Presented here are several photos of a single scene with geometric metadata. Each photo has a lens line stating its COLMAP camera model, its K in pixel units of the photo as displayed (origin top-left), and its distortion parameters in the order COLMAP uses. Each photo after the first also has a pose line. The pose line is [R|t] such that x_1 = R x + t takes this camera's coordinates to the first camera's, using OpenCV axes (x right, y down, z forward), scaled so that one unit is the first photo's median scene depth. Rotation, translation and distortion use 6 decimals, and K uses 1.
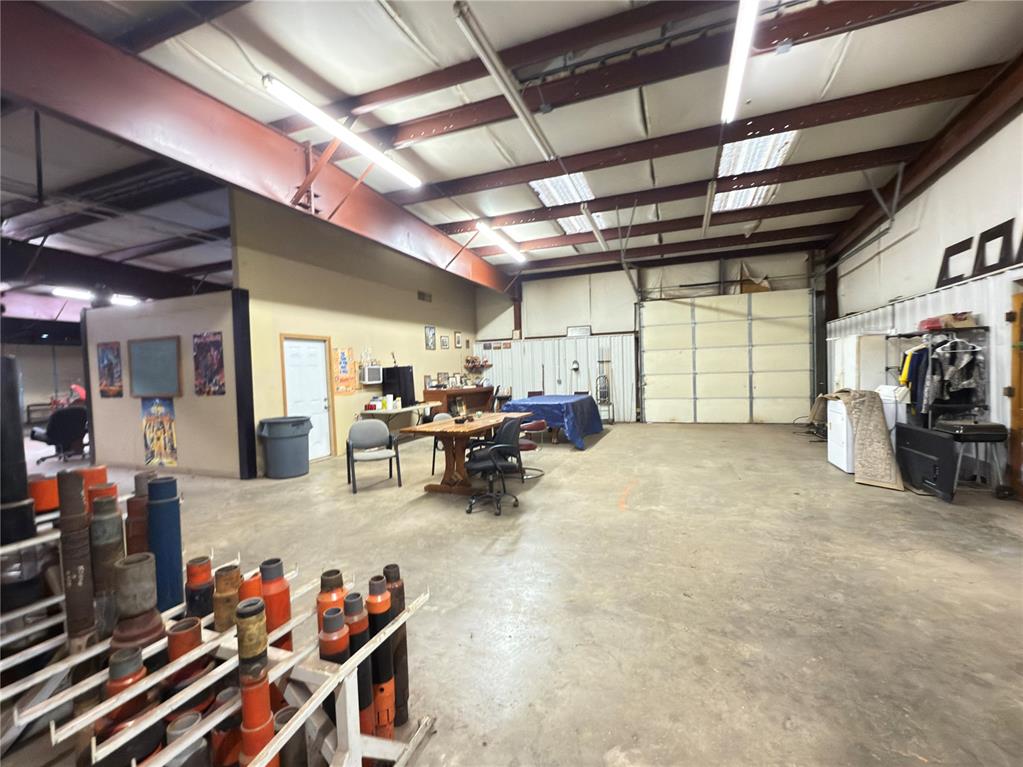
lens RADIAL K [[437.5, 0, 508.4], [0, 437.5, 383.9], [0, 0, 1]] dist [-0.002587, 0.000826]
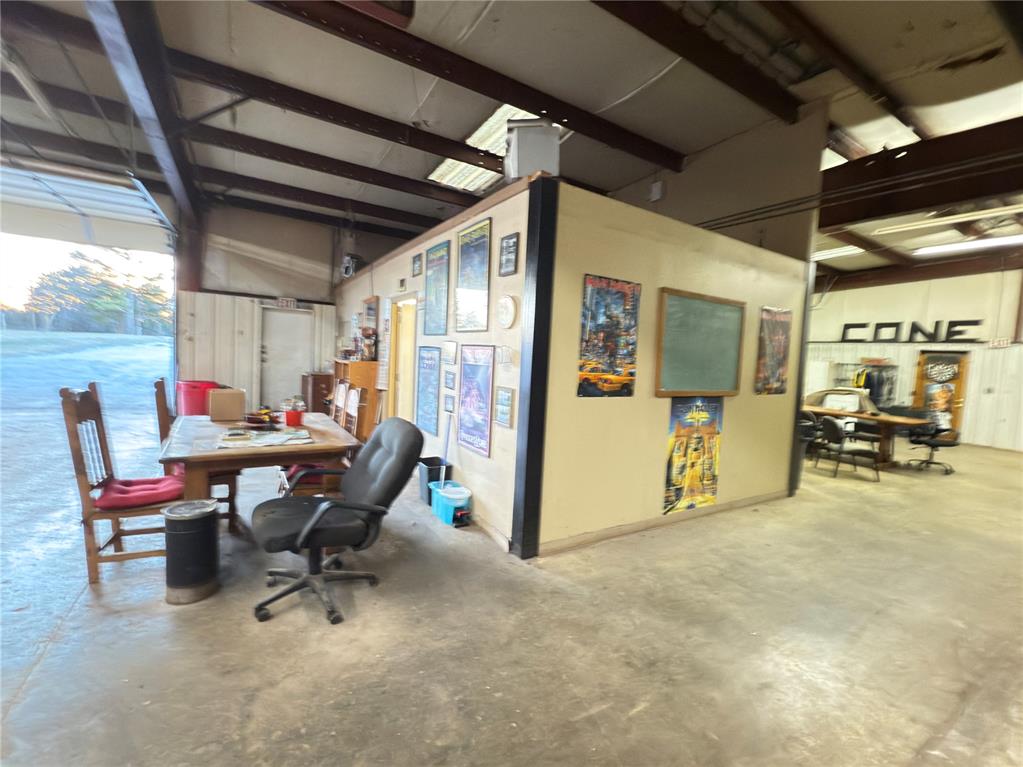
lens RADIAL K [[437.5, 0, 512.7], [0, 437.5, 383.5], [0, 0, 1]] dist [-0.002587, 0.000826]
pose [[0.606488, 0.013400, 0.794979, -1.417462], [-0.050980, 0.998456, 0.022062, 0.012976], [-0.793456, -0.053909, 0.606235, 0.831858]]
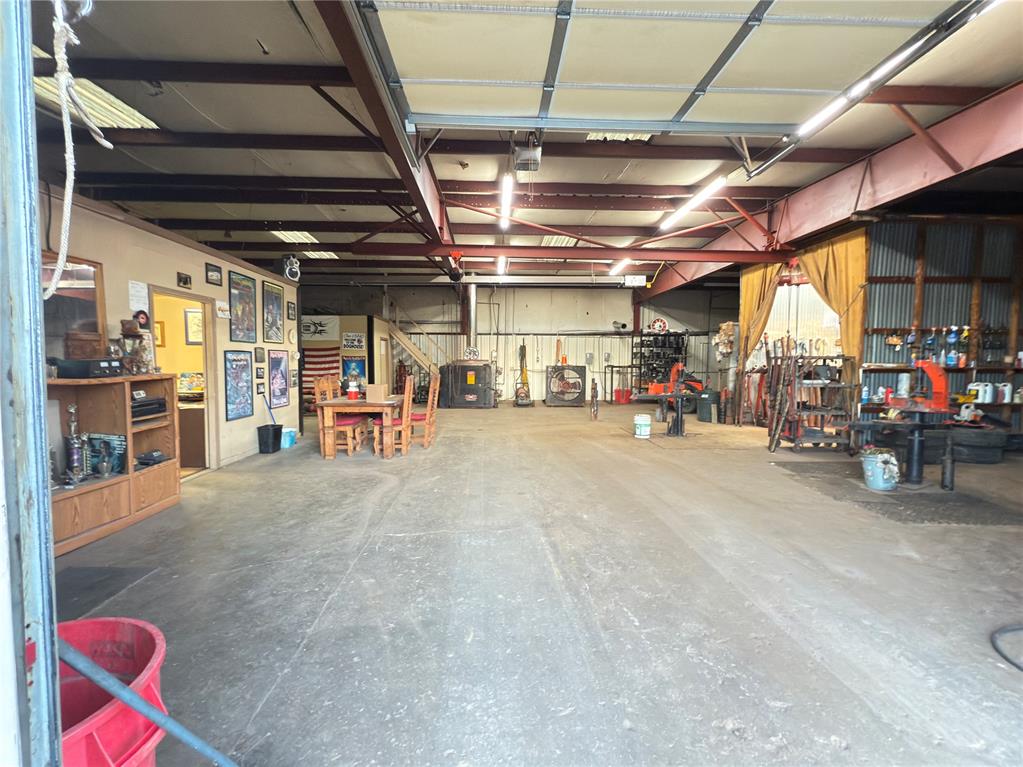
lens RADIAL K [[437.5, 0, 511.8], [0, 437.5, 384.8], [0, 0, 1]] dist [-0.002587, 0.000826]
pose [[-0.921054, 0.052813, -0.385837, -1.116170], [0.016107, 0.995080, 0.097756, -0.031379], [0.389101, 0.083824, -0.917373, 2.358053]]
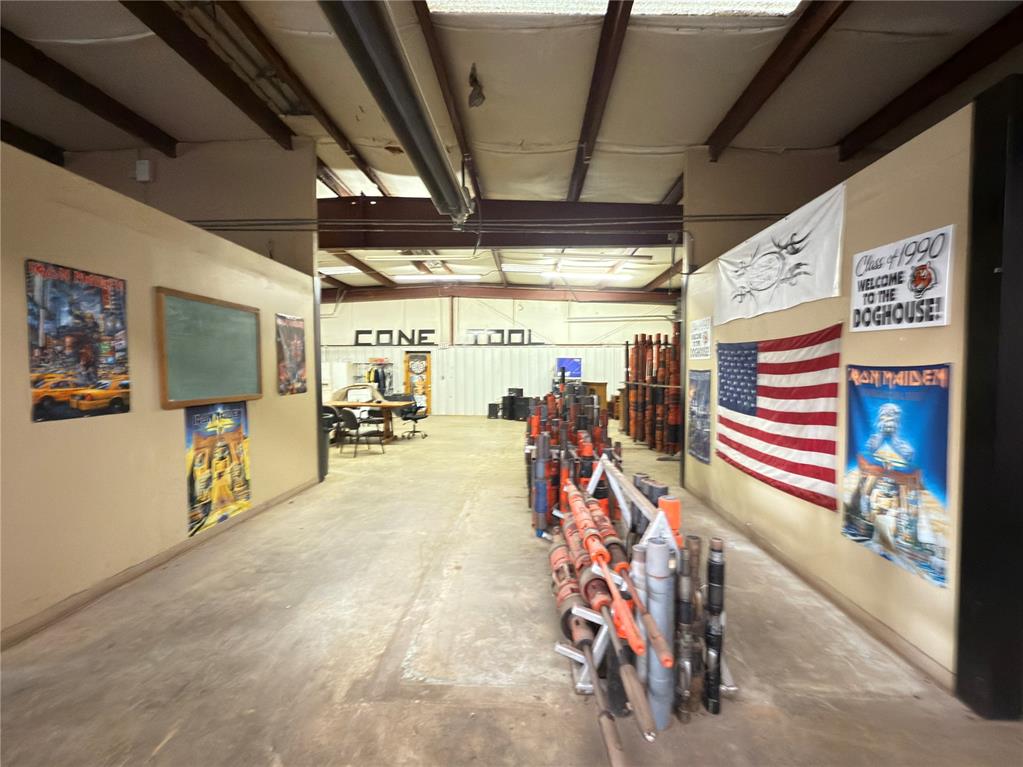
lens RADIAL K [[437.5, 0, 508.7], [0, 437.5, 384.7], [0, 0, 1]] dist [-0.002587, 0.000826]
pose [[-0.304766, 0.003509, 0.952421, -1.453450], [0.041478, 0.999093, 0.009591, 0.016423], [-0.951524, 0.042428, -0.304635, 0.802503]]
